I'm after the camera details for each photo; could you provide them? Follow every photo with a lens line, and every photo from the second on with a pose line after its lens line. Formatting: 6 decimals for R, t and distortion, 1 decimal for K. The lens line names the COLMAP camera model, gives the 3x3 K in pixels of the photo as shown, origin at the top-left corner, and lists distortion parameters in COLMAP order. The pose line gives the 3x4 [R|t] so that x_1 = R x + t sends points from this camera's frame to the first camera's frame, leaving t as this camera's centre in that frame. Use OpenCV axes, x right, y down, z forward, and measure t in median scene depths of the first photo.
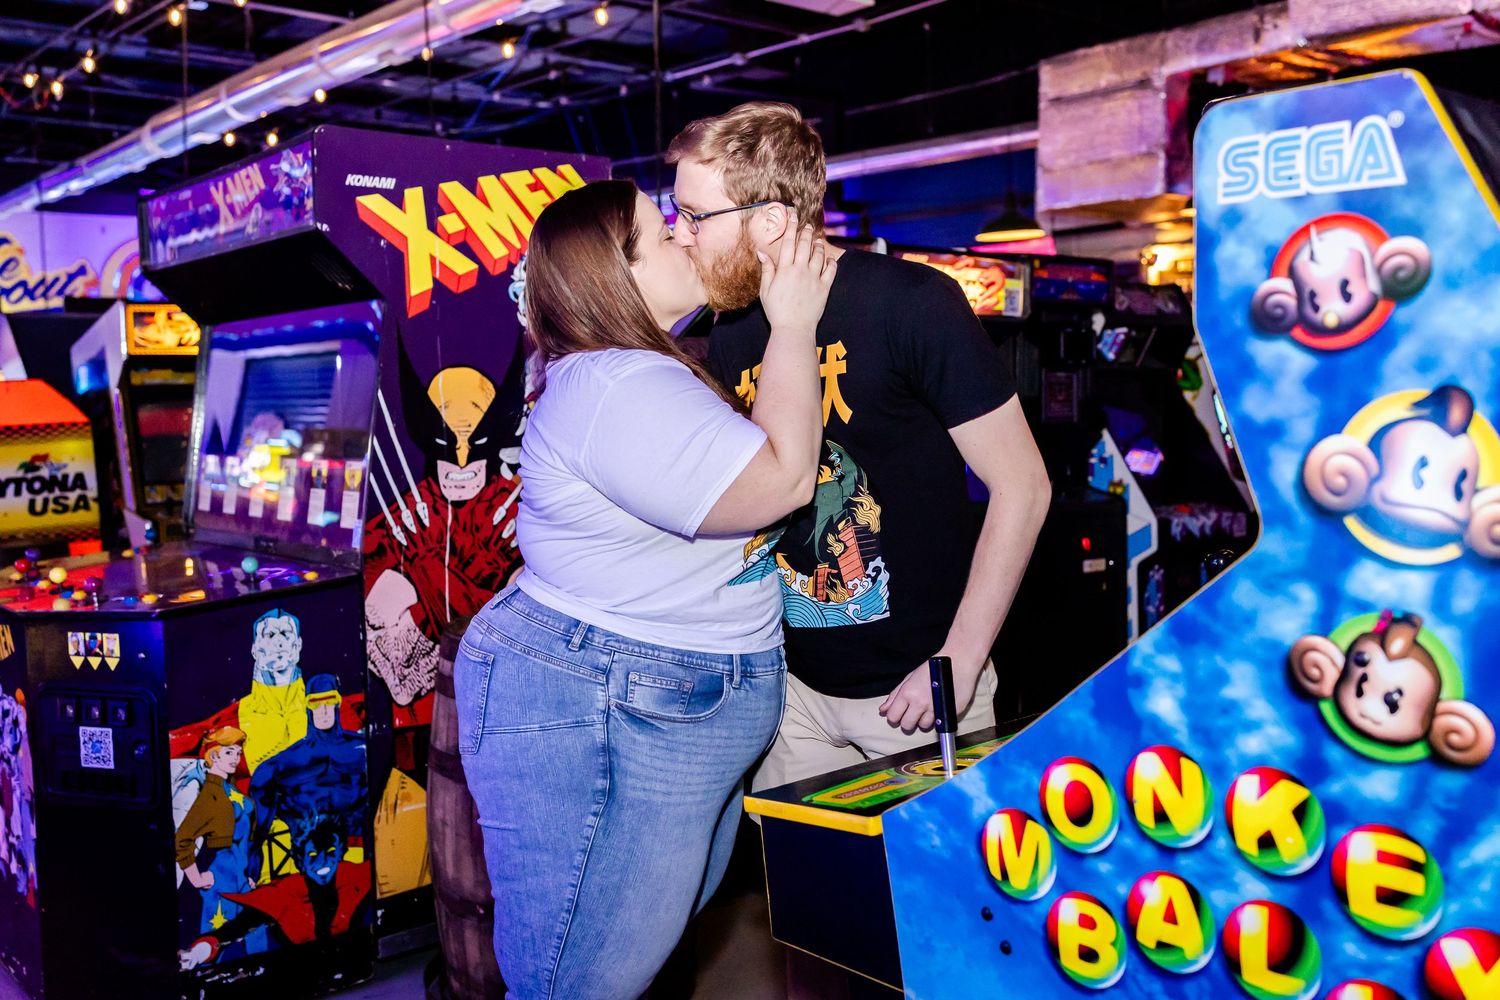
lens RADIAL K [[1502.3, 0, 747.0], [0, 1502.3, 514.5], [0, 0, 1]] dist [0.005560, -0.013446]
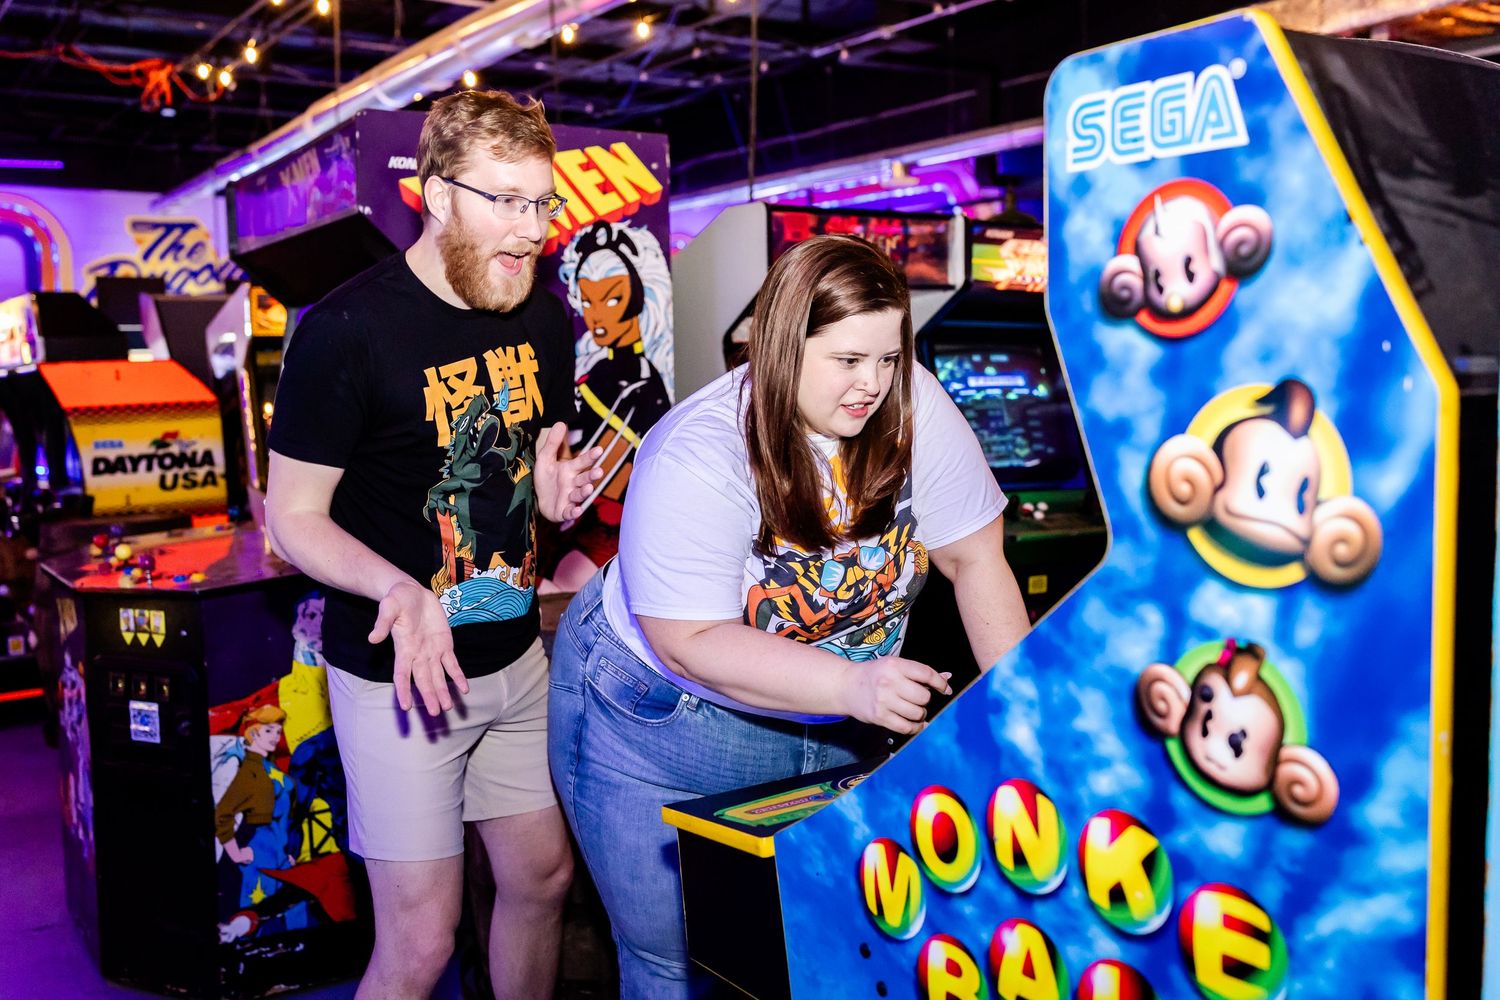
lens RADIAL K [[1496.6, 0, 744.9], [0, 1496.6, 501.2], [0, 0, 1]] dist [0.004705, -0.013442]
pose [[0.990943, 0.012305, -0.133716, 0.193286], [-0.011395, 0.999906, 0.007566, -0.013752], [0.133796, -0.005974, 0.990991, 0.080205]]
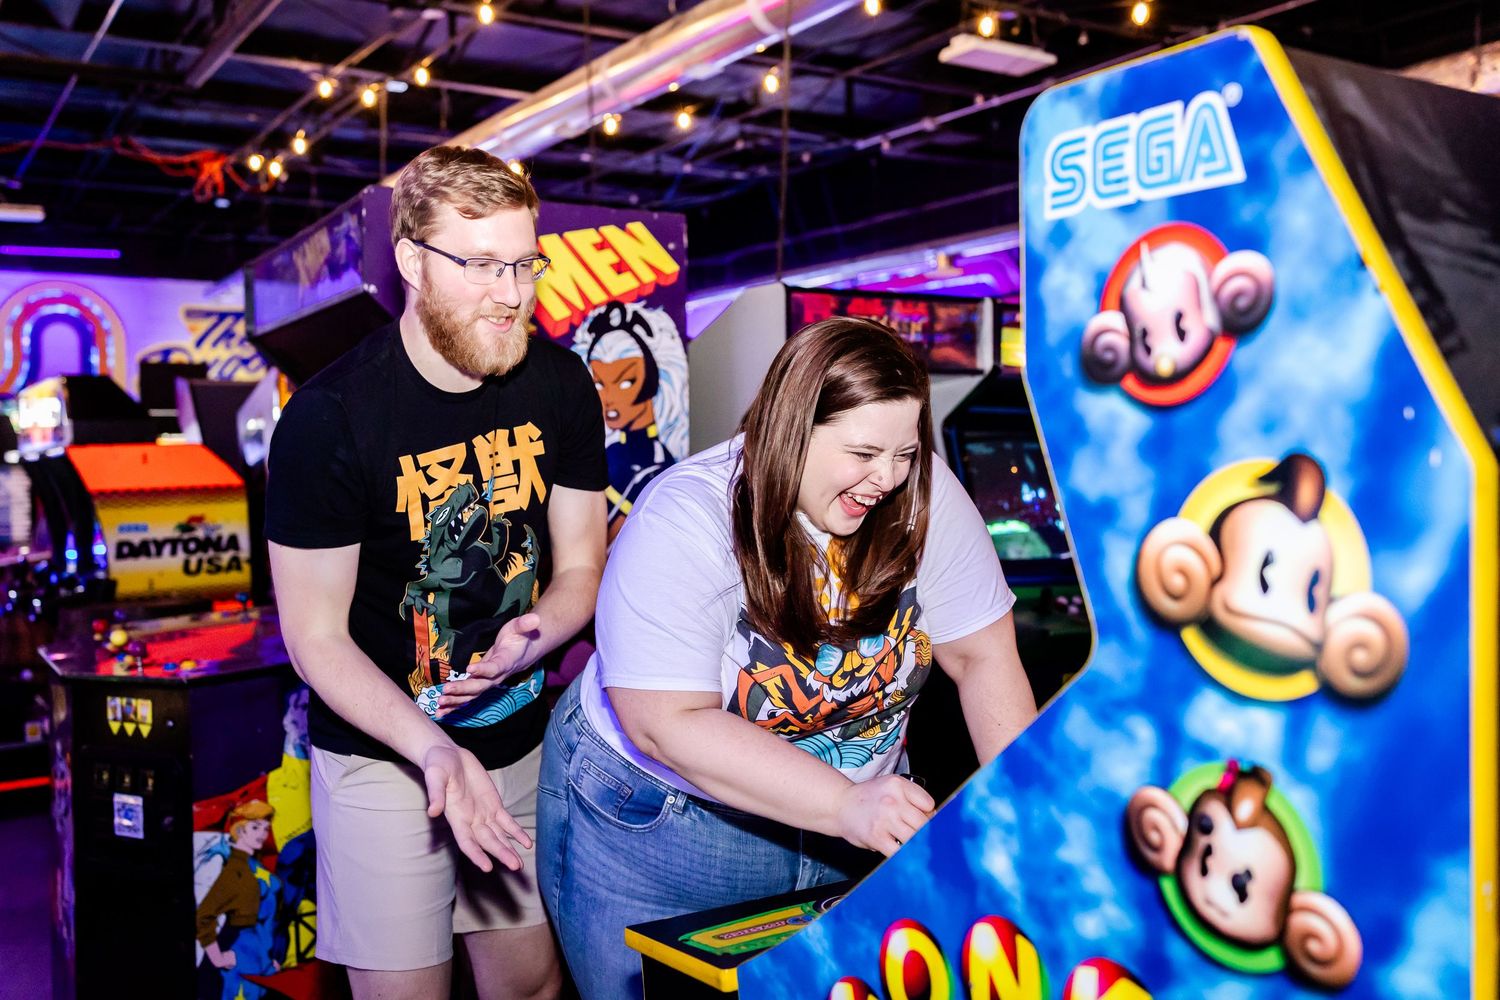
lens RADIAL K [[1488.6, 0, 750.0], [0, 1488.6, 500.0], [0, 0, 1]] dist [0.004930, -0.016624]
pose [[0.985783, 0.012060, -0.167591, 0.231112], [-0.021310, 0.998340, -0.053508, -0.013699], [0.166668, 0.056319, 0.984403, 0.177388]]
